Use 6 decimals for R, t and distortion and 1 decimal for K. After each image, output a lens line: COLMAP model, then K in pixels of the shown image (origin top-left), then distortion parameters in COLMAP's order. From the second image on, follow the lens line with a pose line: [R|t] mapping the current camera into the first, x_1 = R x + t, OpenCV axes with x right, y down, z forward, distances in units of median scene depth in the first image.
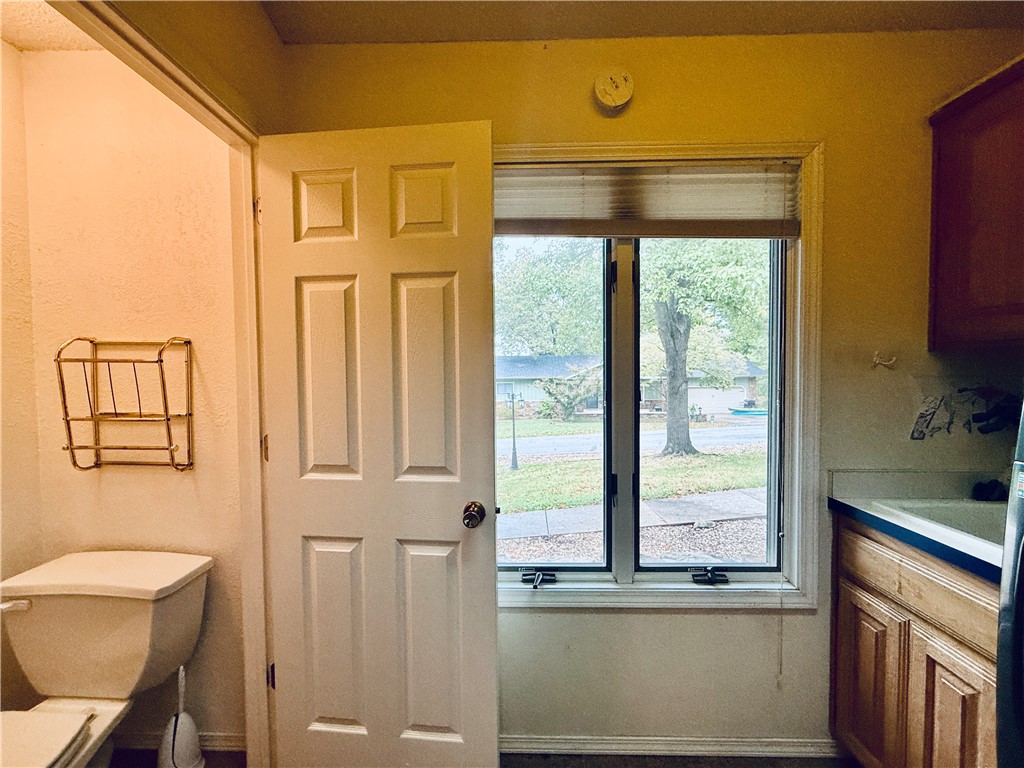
lens RADIAL K [[408.6, 0, 512.0], [0, 408.6, 384.0], [0, 0, 1]] dist [-0.000120, 0.000828]
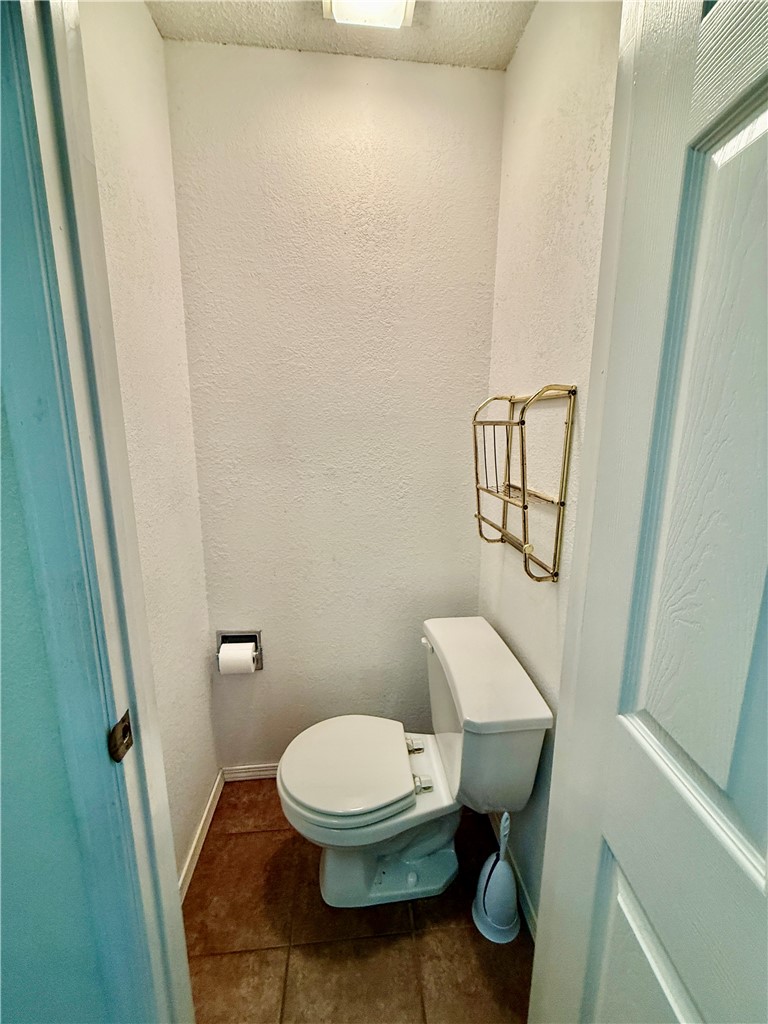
lens RADIAL K [[408.6, 0, 384.0], [0, 408.6, 512.0], [0, 0, 1]] dist [-0.000120, 0.000828]
pose [[0.106709, 0.200138, -0.973939, -0.402986], [-0.037809, 0.979640, 0.197167, -0.079846], [0.993571, 0.015784, 0.112104, 1.542427]]
